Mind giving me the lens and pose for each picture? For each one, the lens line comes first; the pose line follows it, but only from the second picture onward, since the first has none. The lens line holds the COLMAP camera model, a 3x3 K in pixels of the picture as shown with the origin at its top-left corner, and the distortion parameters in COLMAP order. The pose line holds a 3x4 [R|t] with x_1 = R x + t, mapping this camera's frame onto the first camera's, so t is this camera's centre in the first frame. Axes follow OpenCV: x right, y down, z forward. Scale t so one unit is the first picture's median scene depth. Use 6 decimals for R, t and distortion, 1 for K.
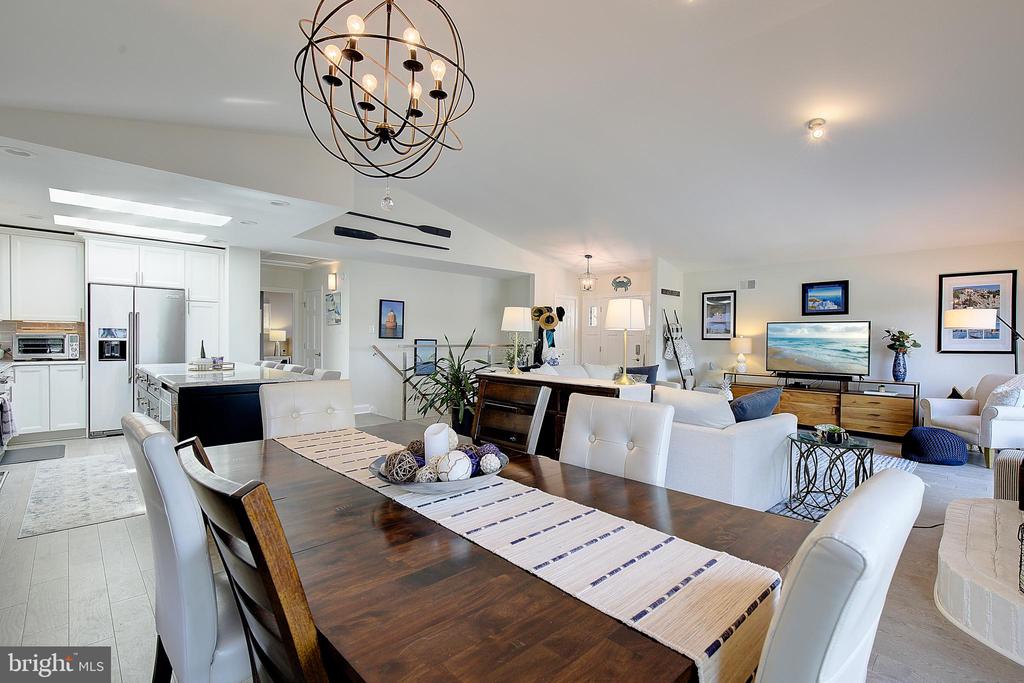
lens RADIAL K [[448.5, 0, 516.4], [0, 448.5, 341.6], [0, 0, 1]] dist [-0.034941, -0.000132]
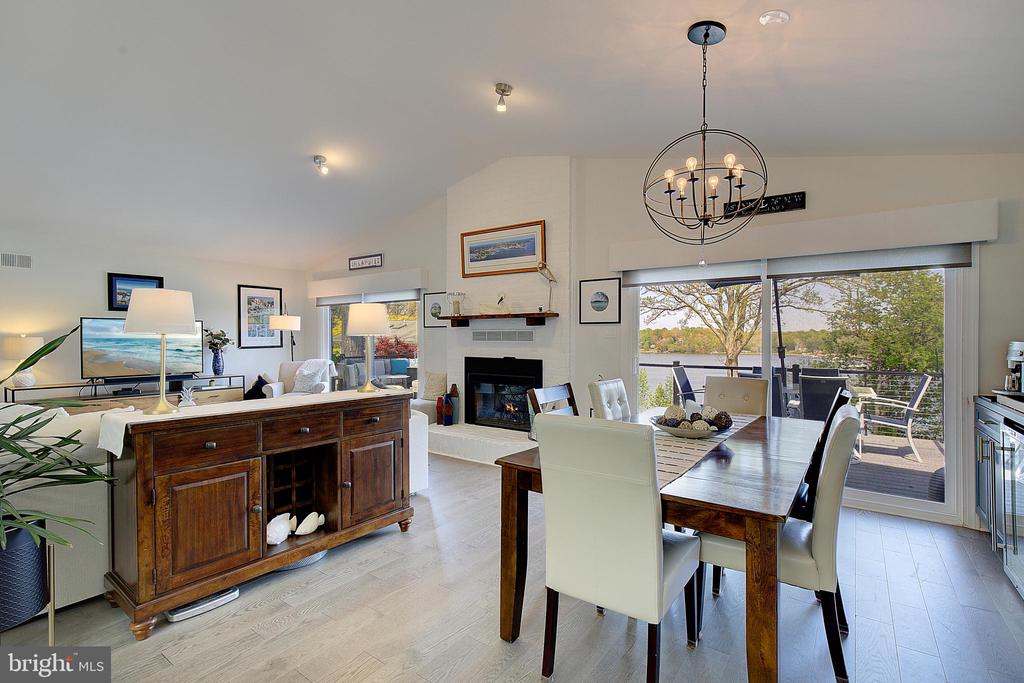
lens RADIAL K [[471.9, 0, 512.0], [0, 471.9, 341.5], [0, 0, 1]] dist [0.002410, -0.000049]
pose [[-0.167054, -0.015170, 0.985831, -0.417511], [0.000526, 0.999880, 0.015476, -0.014072], [-0.985948, 0.003104, -0.167026, 0.429074]]
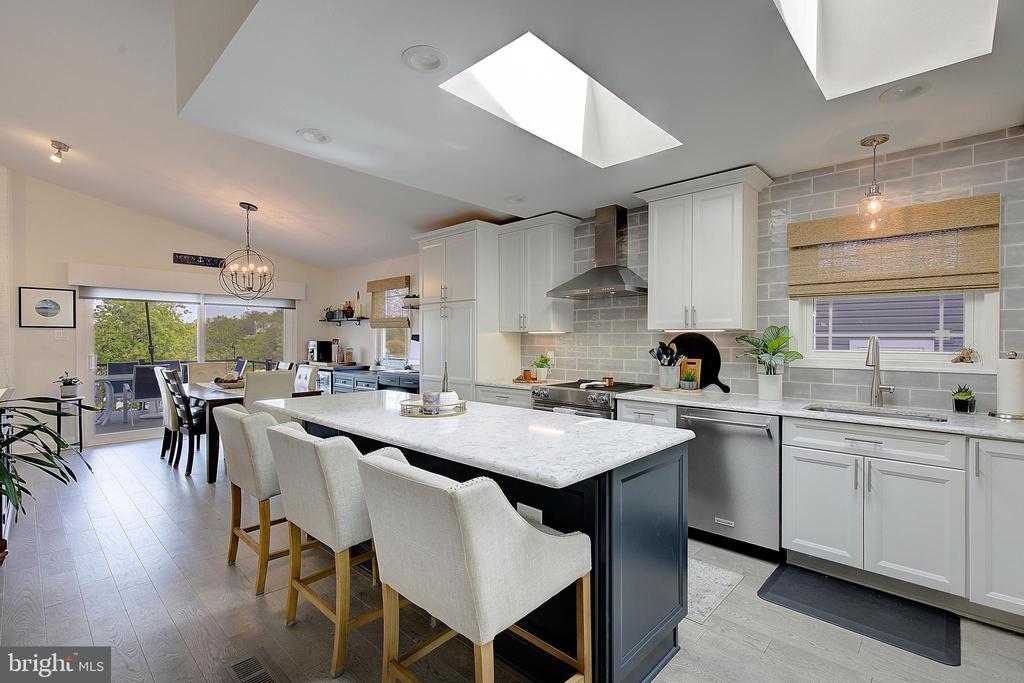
lens RADIAL K [[463.9, 0, 532.8], [0, 463.9, 343.8], [0, 0, 1]] dist [-0.011430, -0.000192]
pose [[-0.997871, -0.012029, -0.064100, -0.527806], [-0.013210, 0.999750, 0.018023, -0.028343], [0.063867, 0.018831, -0.997781, 1.072733]]
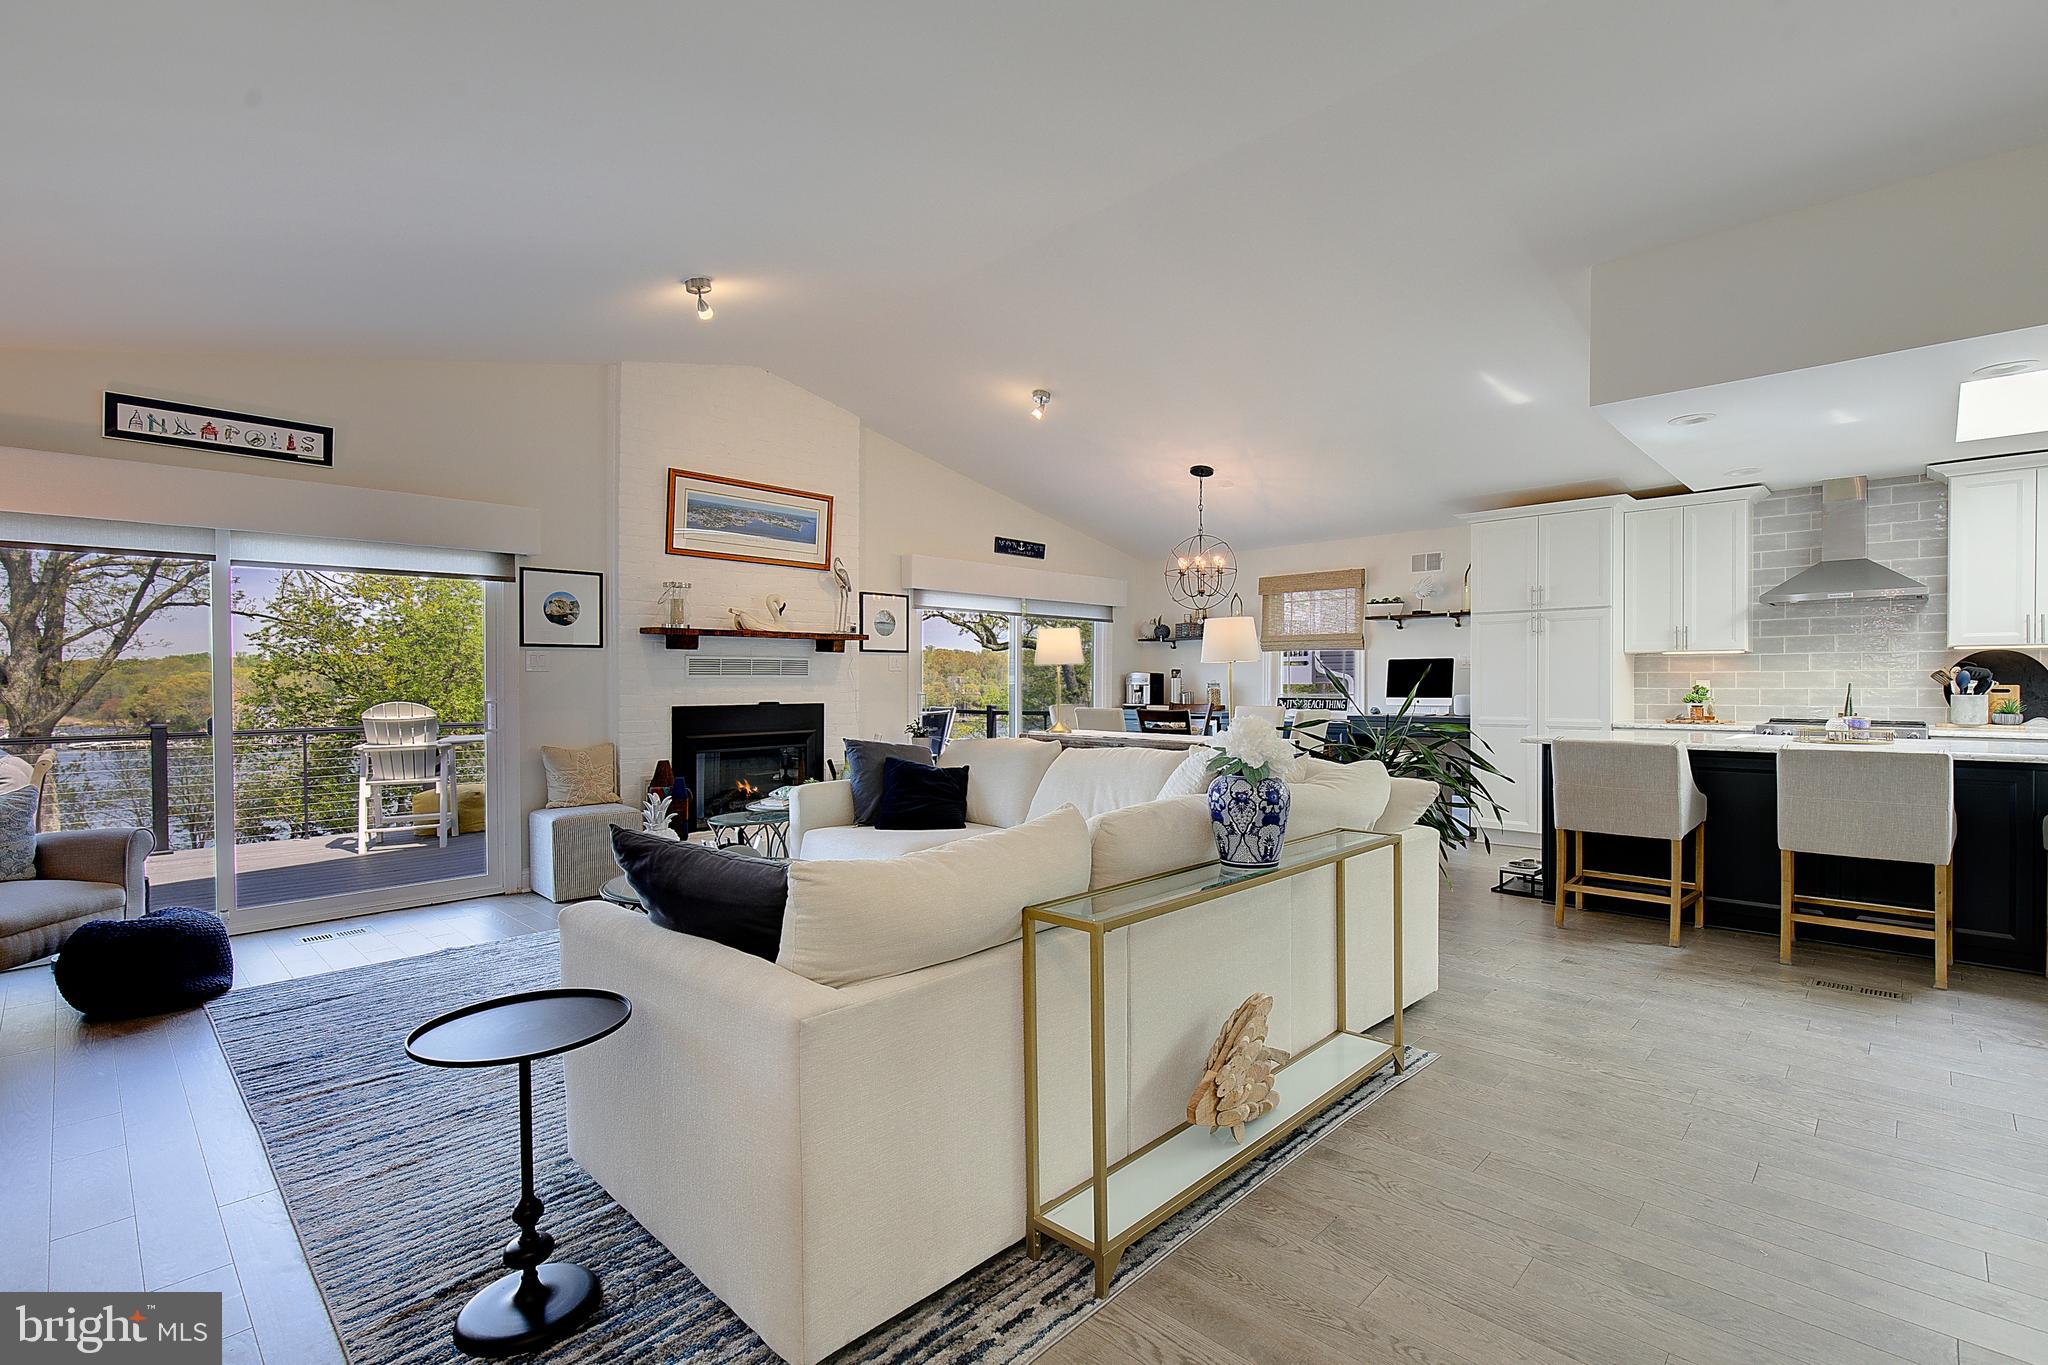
lens RADIAL K [[965.1, 0, 1024.0], [0, 965.1, 682.5], [0, 0, 1]] dist [0.002123, -0.000161]
pose [[-0.999116, -0.005994, -0.041618, 0.201219], [-0.006440, 0.999923, 0.010596, -0.006976], [0.041551, 0.010854, -0.999077, 1.378081]]
